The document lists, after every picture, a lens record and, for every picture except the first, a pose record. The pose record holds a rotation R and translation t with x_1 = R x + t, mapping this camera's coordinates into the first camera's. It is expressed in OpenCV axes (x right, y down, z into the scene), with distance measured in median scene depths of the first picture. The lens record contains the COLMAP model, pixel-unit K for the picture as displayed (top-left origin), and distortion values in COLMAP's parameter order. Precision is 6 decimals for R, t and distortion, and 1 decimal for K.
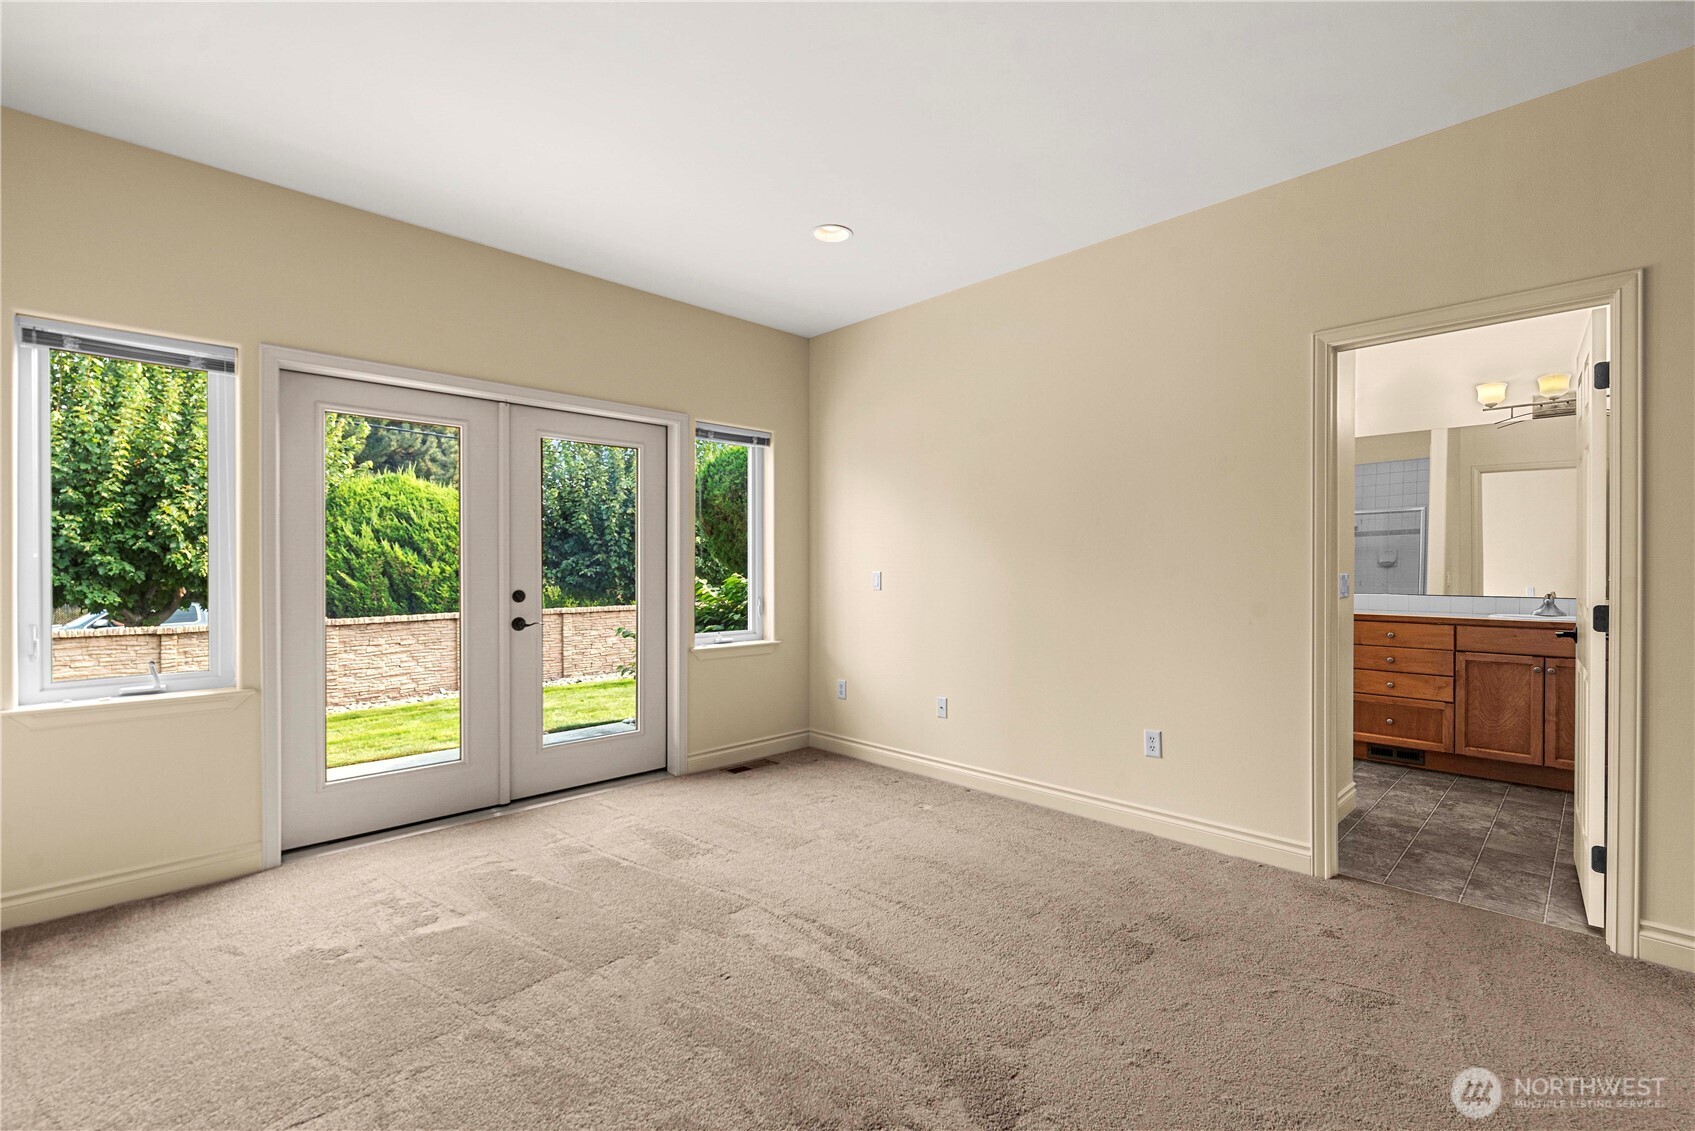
lens RADIAL K [[783.5, 0, 844.7], [0, 783.5, 568.8], [0, 0, 1]] dist [0.001207, 0.000147]
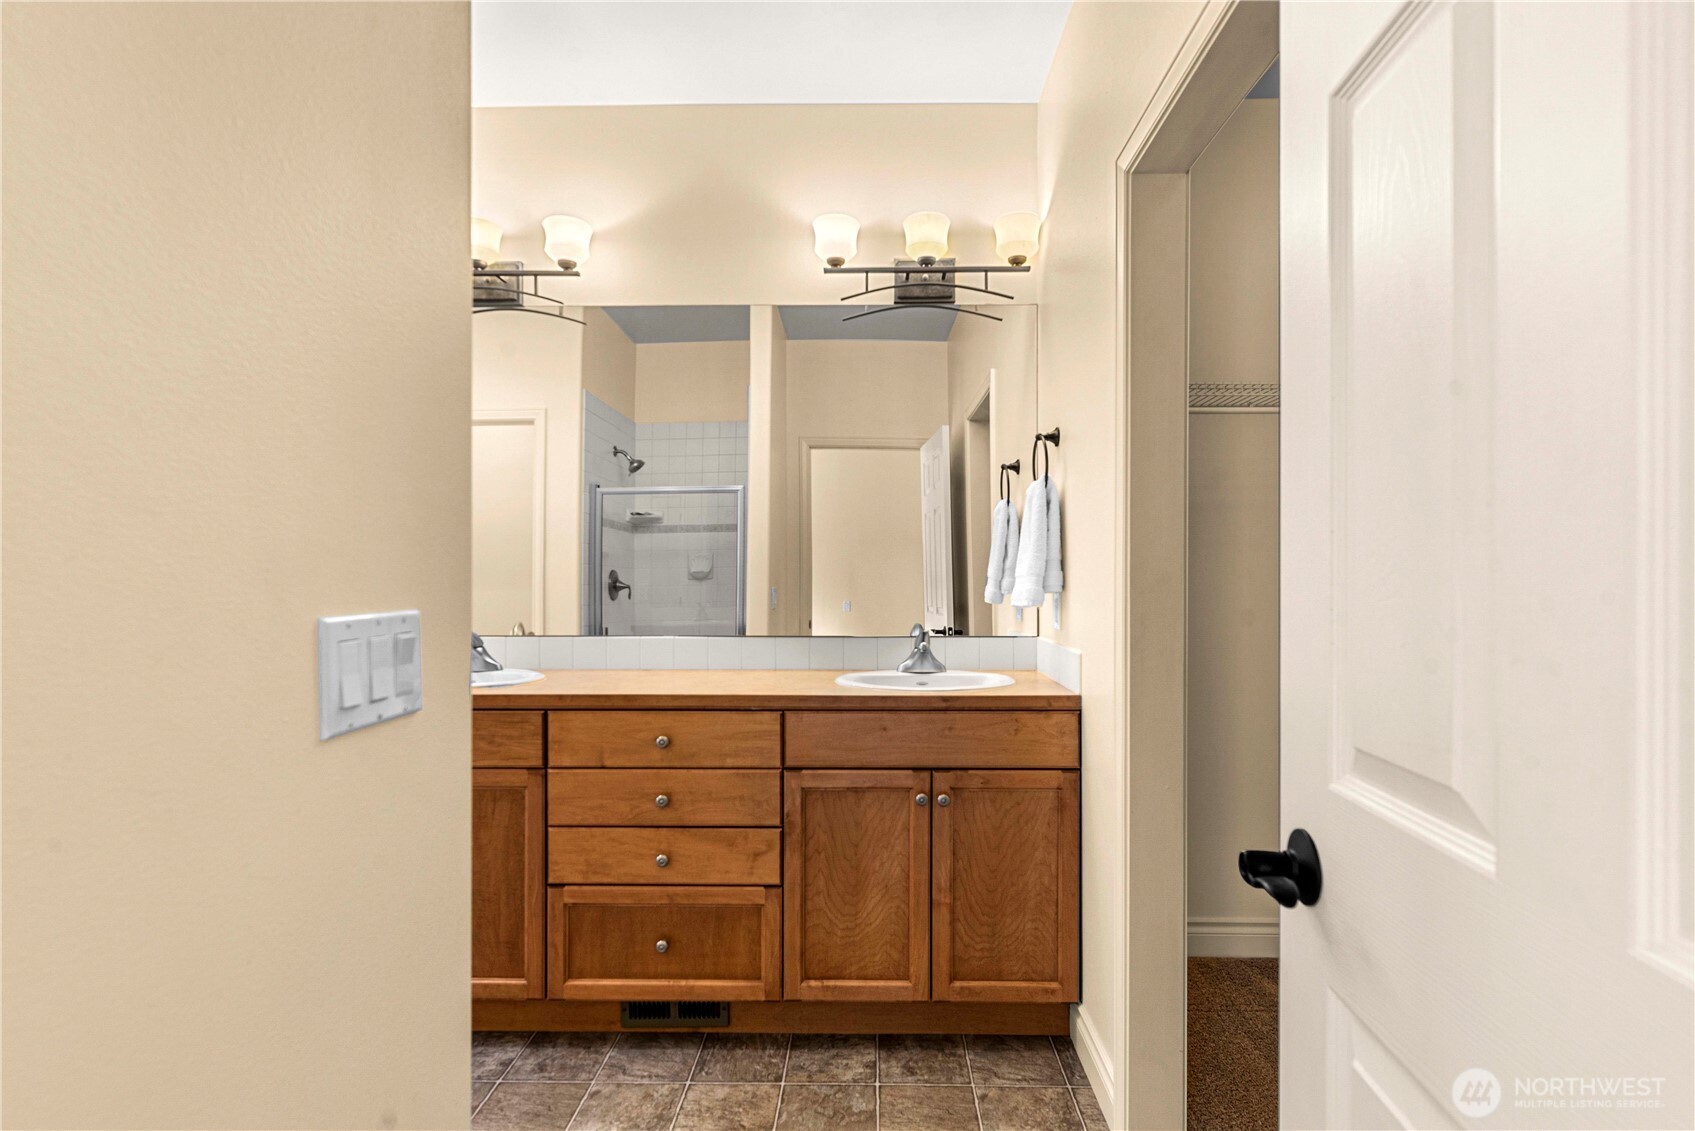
lens RADIAL K [[822.7, 0, 847.5], [0, 822.7, 565.5], [0, 0, 1]] dist [-0.000246, -0.000033]
pose [[0.733849, 0.006463, 0.679282, 0.488405], [0.005282, 0.999870, -0.015219, -0.004017], [-0.679292, 0.014757, 0.733719, 0.632038]]
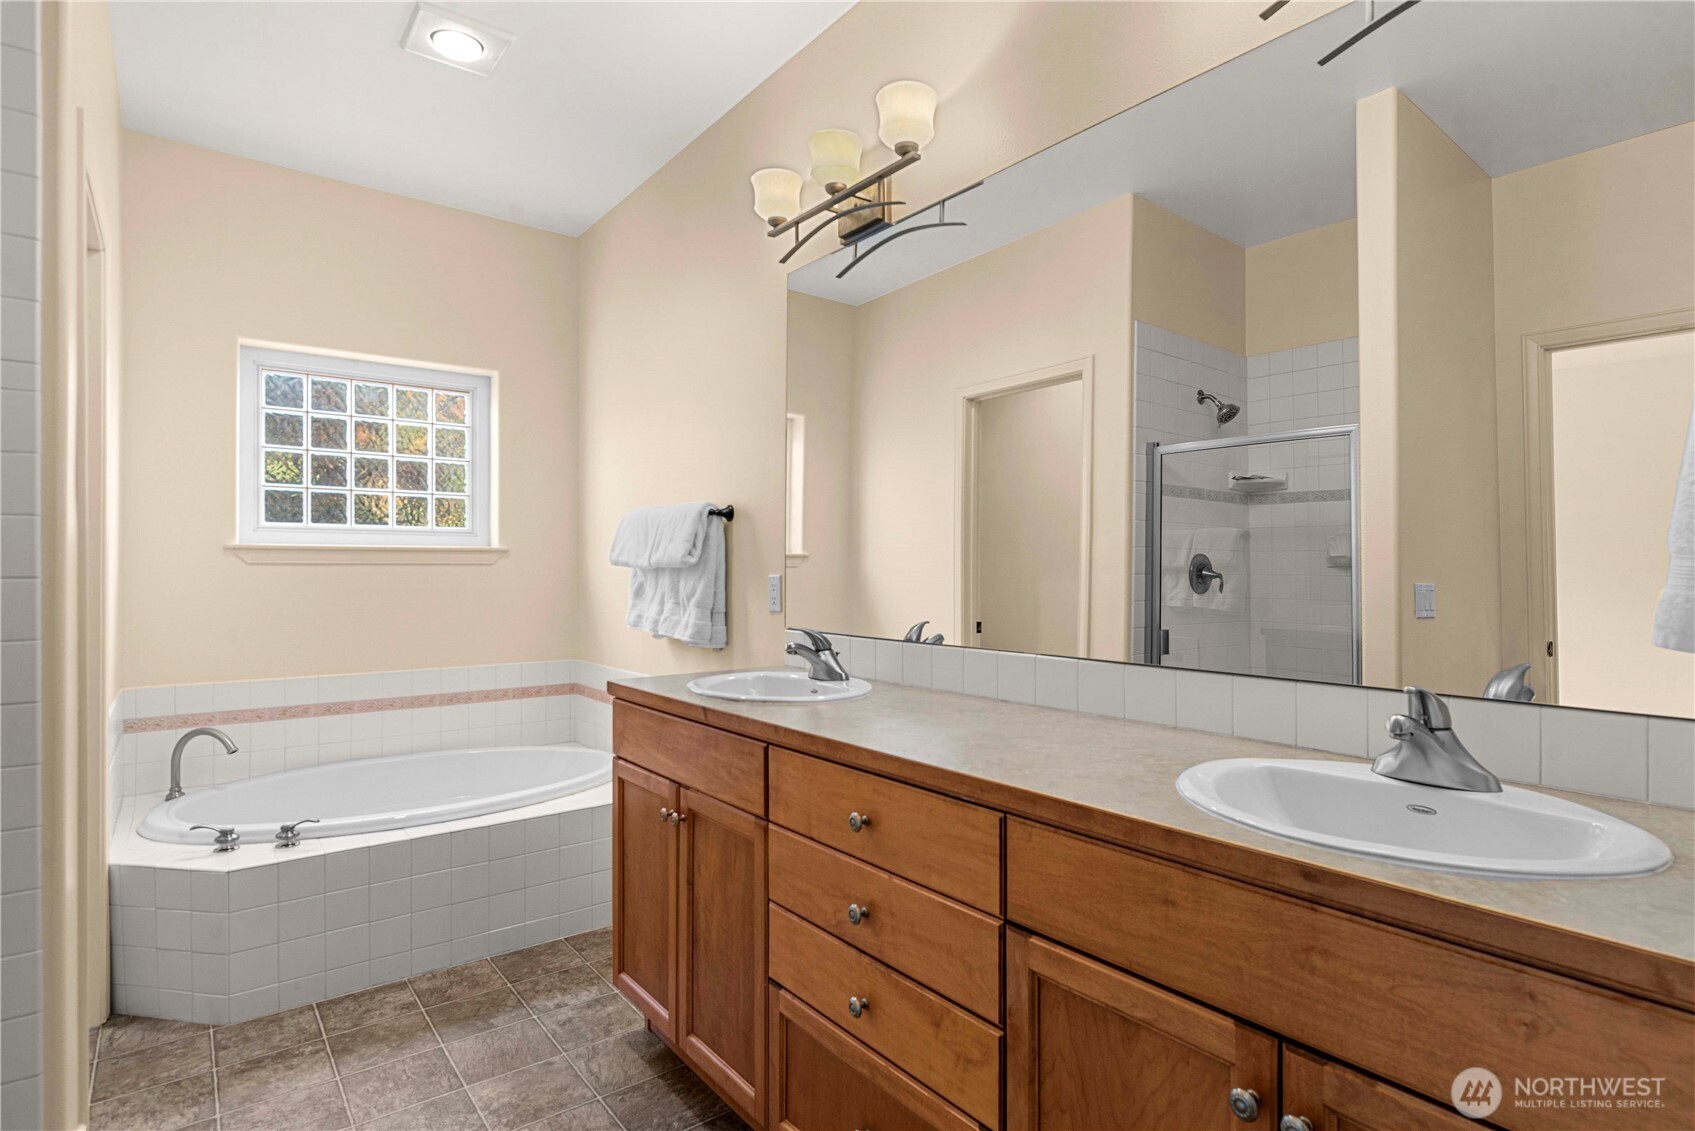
lens RADIAL K [[877.7, 0, 856.3], [0, 877.7, 561.0], [0, 0, 1]] dist [-0.001040, 0.000344]
pose [[0.991192, -0.005251, -0.132328, 0.773834], [0.003810, 0.999931, -0.011143, -0.002575], [0.132377, 0.010541, 0.991143, 0.731249]]
